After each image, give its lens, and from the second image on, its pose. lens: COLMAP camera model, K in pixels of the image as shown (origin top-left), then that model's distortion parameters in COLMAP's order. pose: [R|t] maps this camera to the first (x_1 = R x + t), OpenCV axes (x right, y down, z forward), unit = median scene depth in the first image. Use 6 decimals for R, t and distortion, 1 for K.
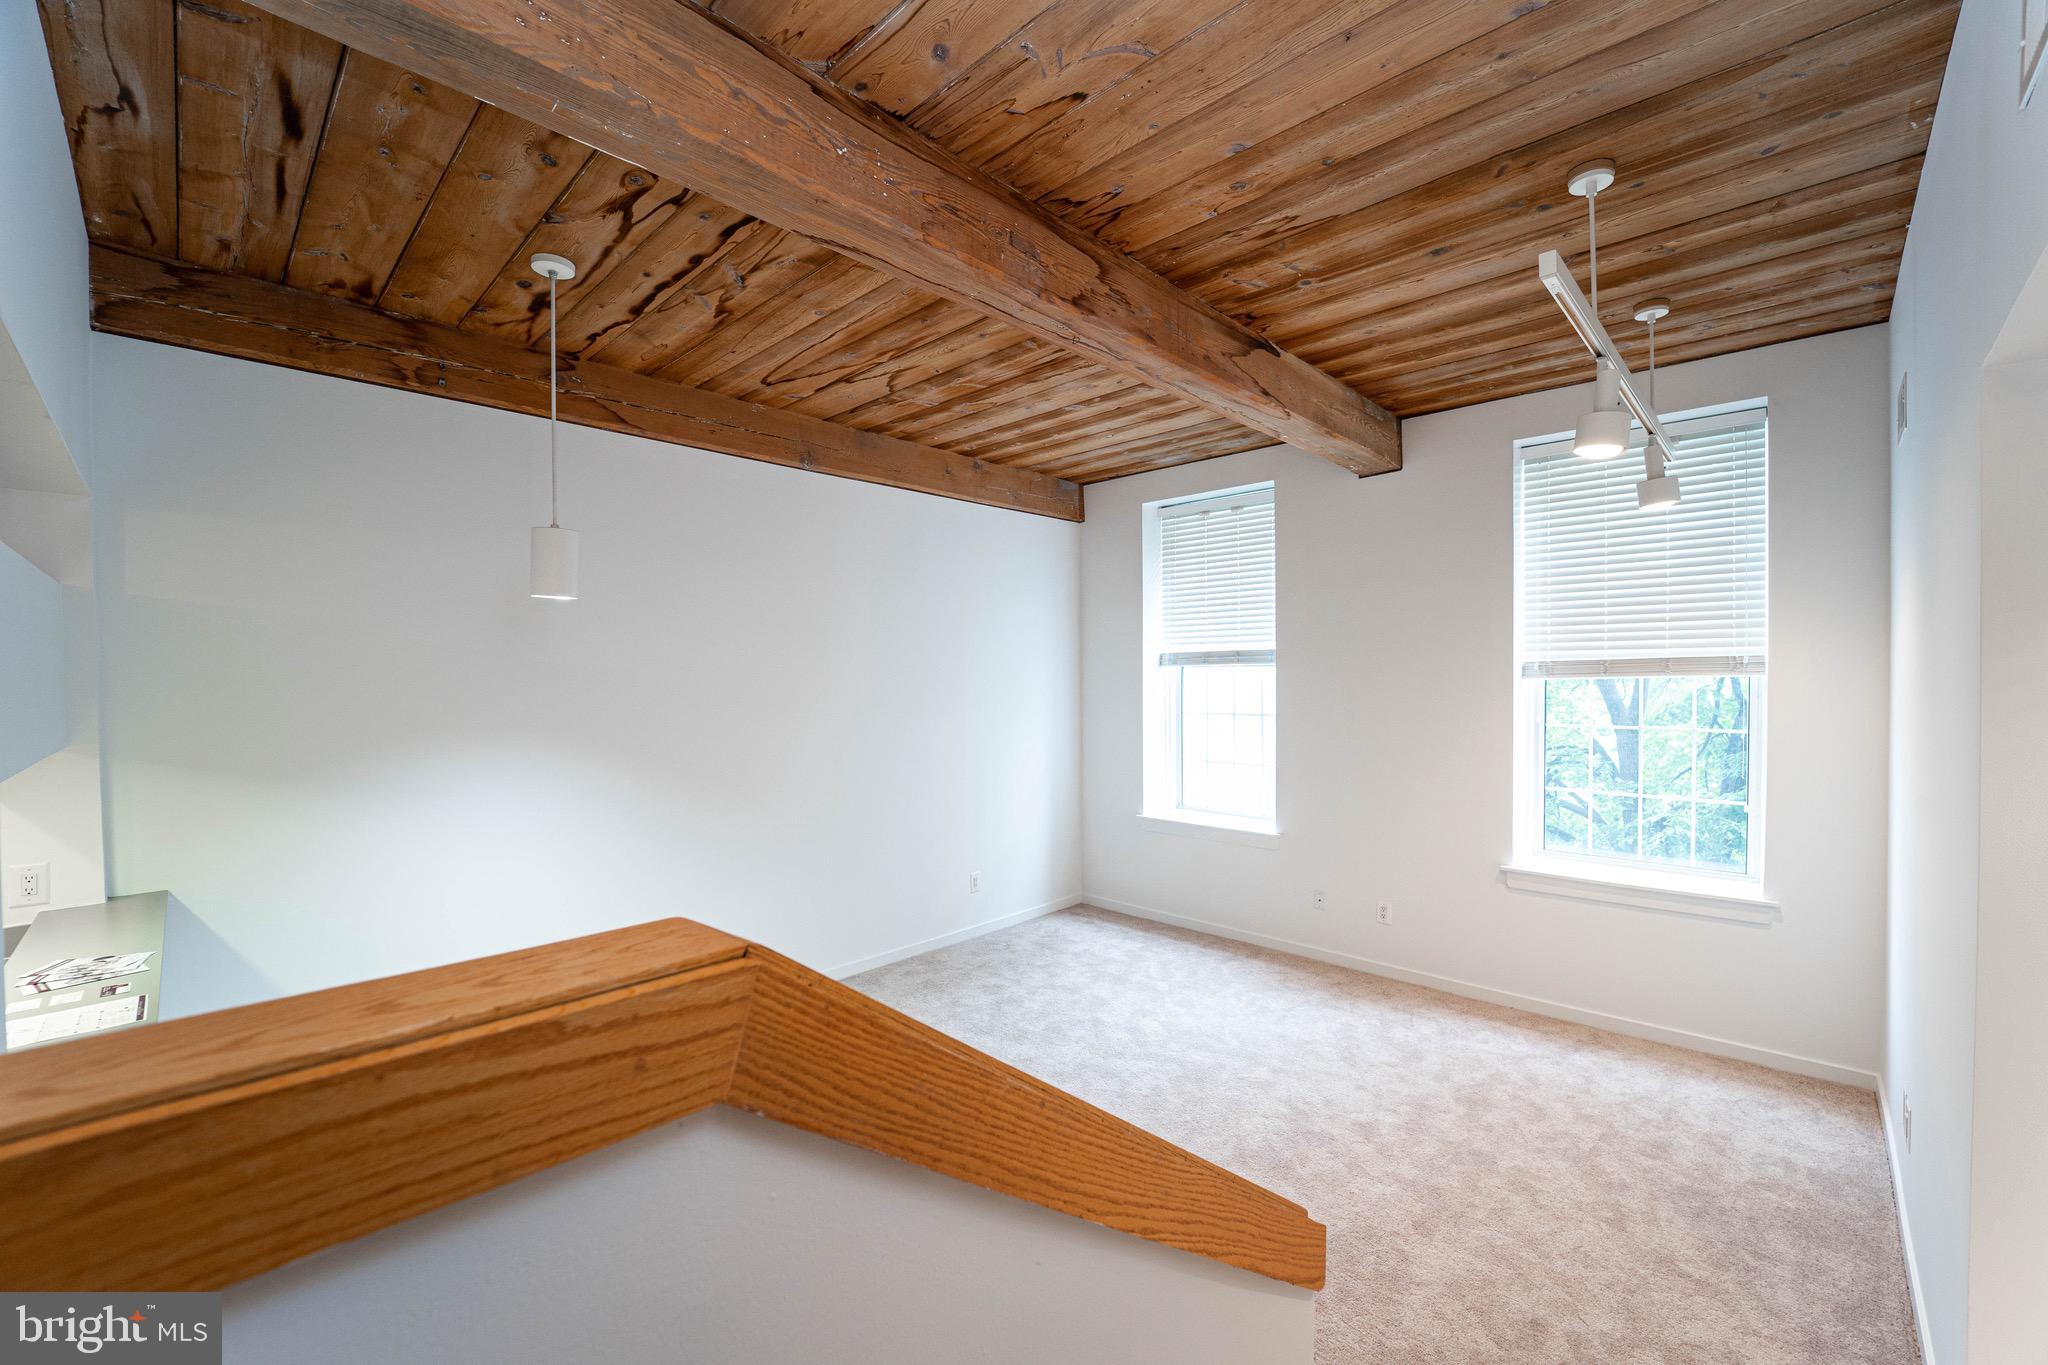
lens RADIAL K [[842.8, 0, 1058.1], [0, 842.8, 688.6], [0, 0, 1]] dist [-0.021138, 0.000384]
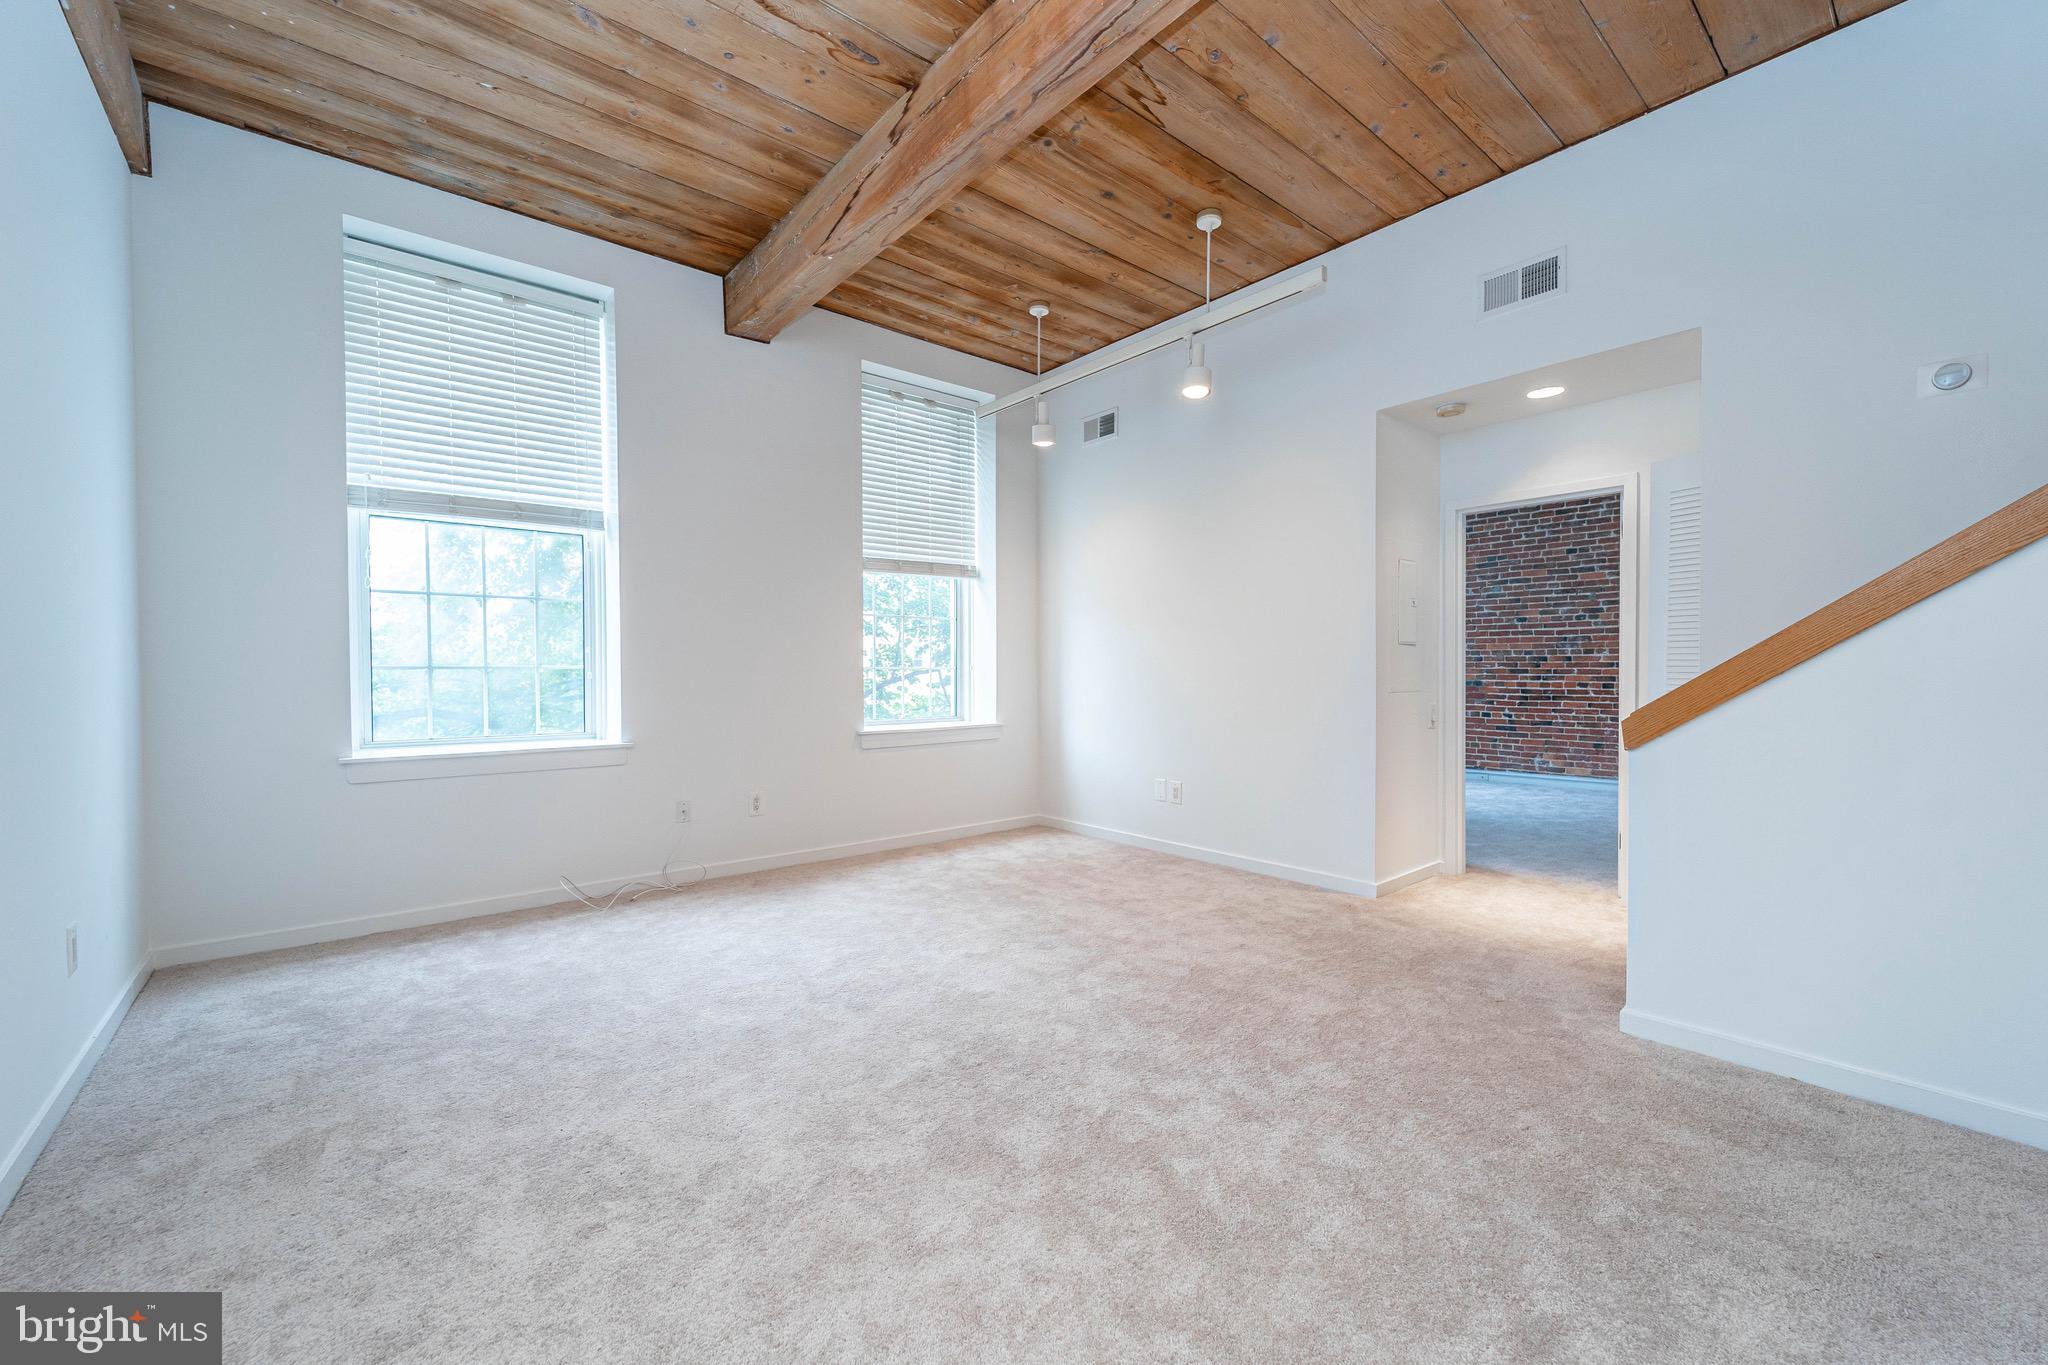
lens RADIAL K [[801.0, 0, 1017.3], [0, 801.0, 684.9], [0, 0, 1]] dist [-0.010362, -0.000129]
pose [[0.124939, -0.012681, 0.992083, -0.644701], [0.022990, 0.999687, 0.009882, 0.179022], [-0.991898, 0.021574, 0.125191, 0.811472]]
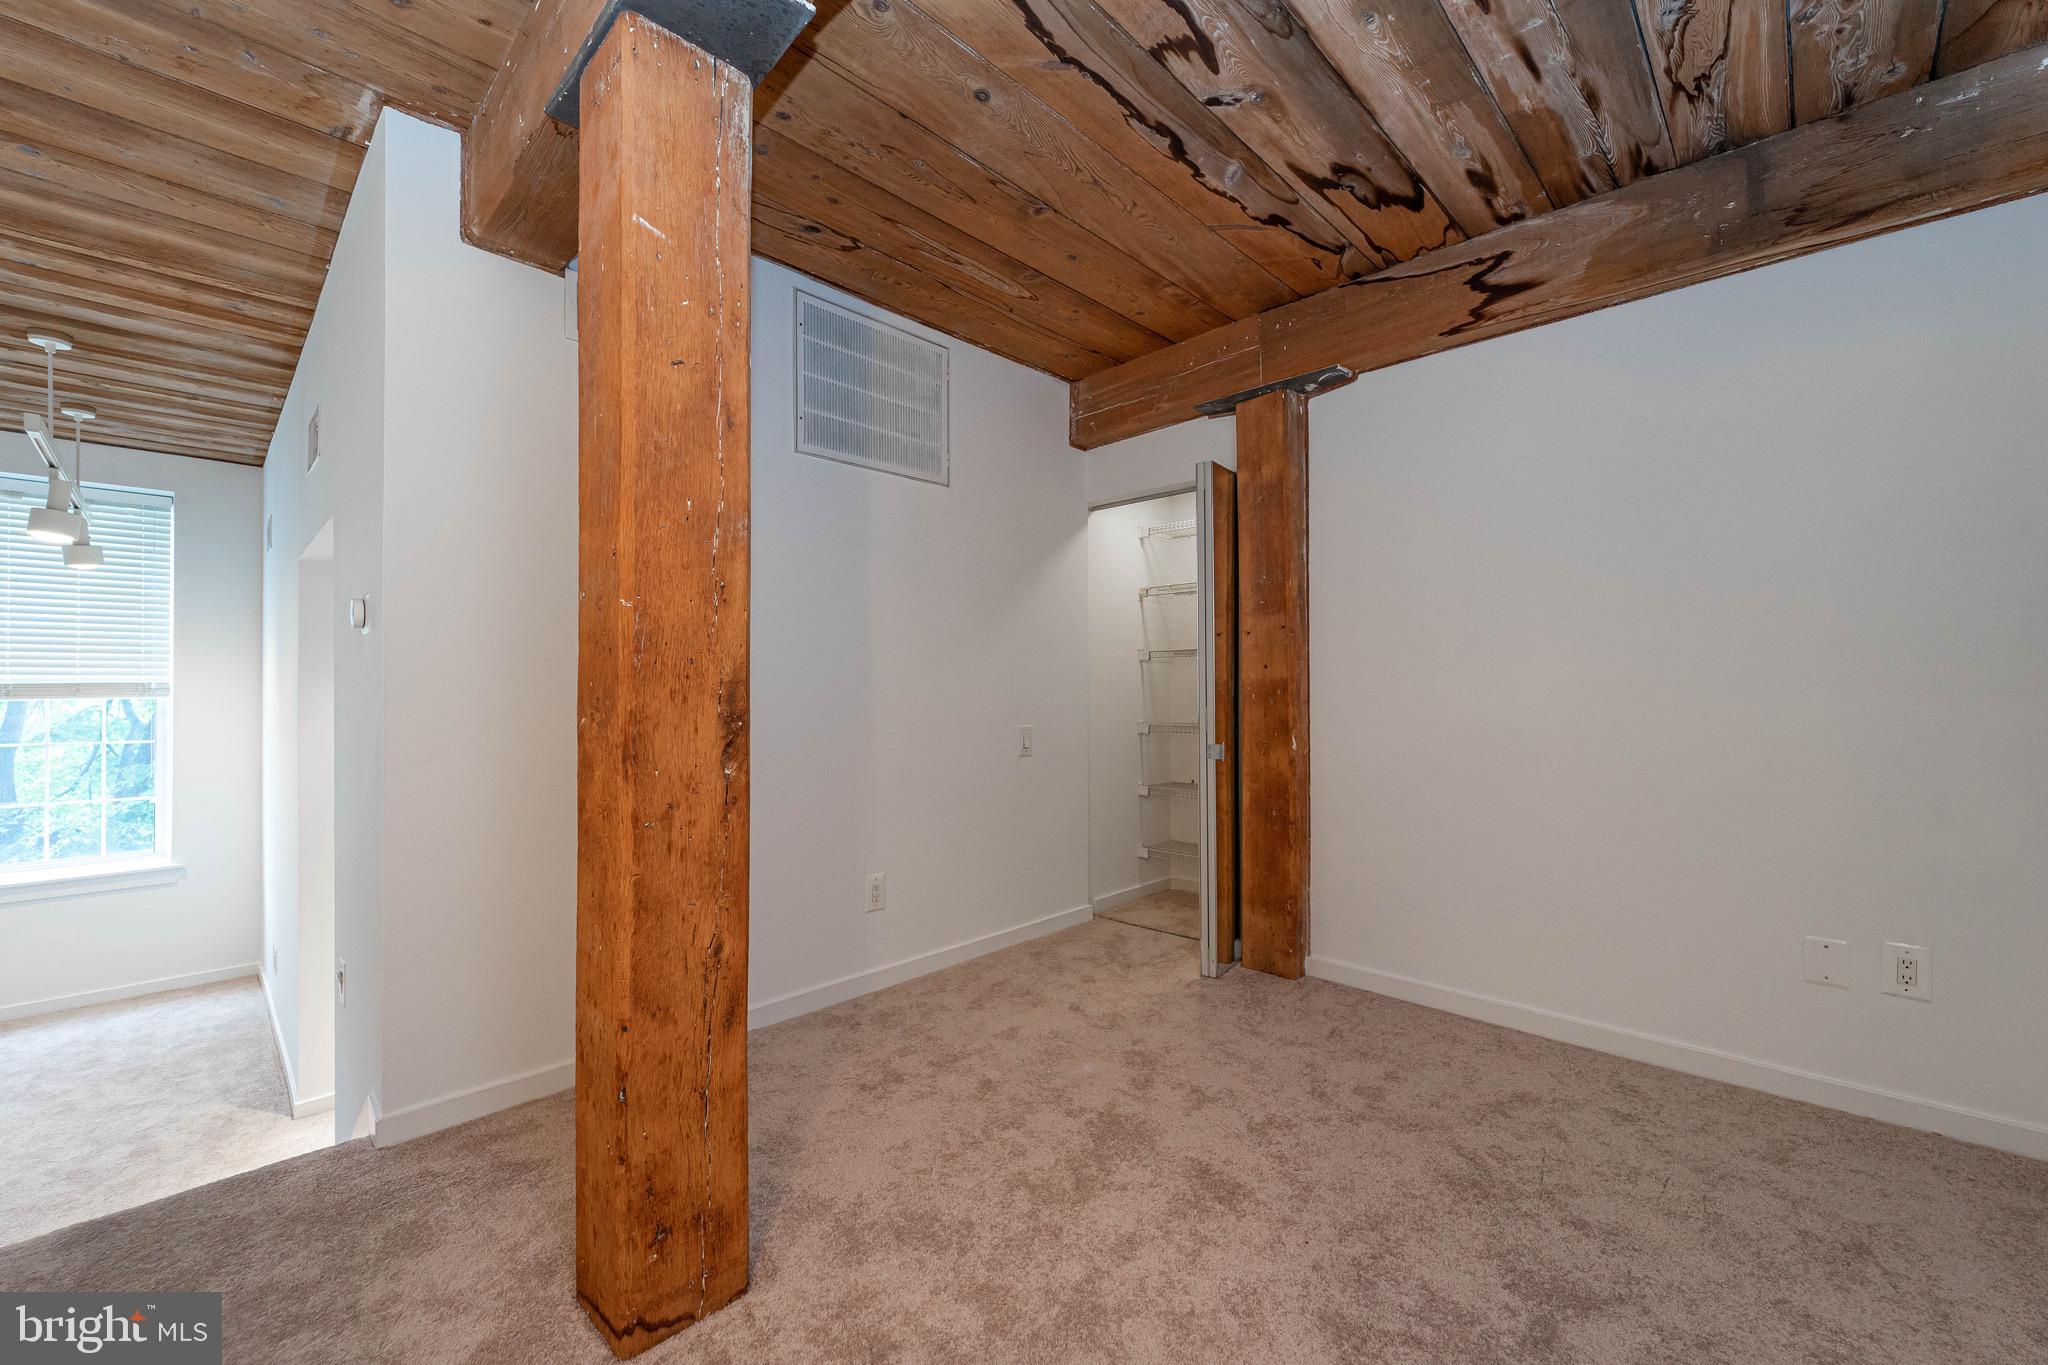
lens RADIAL K [[801.0, 0, 1017.3], [0, 801.0, 684.9], [0, 0, 1]] dist [-0.010362, -0.000129]
pose [[0.027190, 0.011362, 0.999566, -0.419091], [0.016357, 0.999796, -0.011809, 0.000781], [-0.999496, 0.016671, 0.026999, -0.433267]]
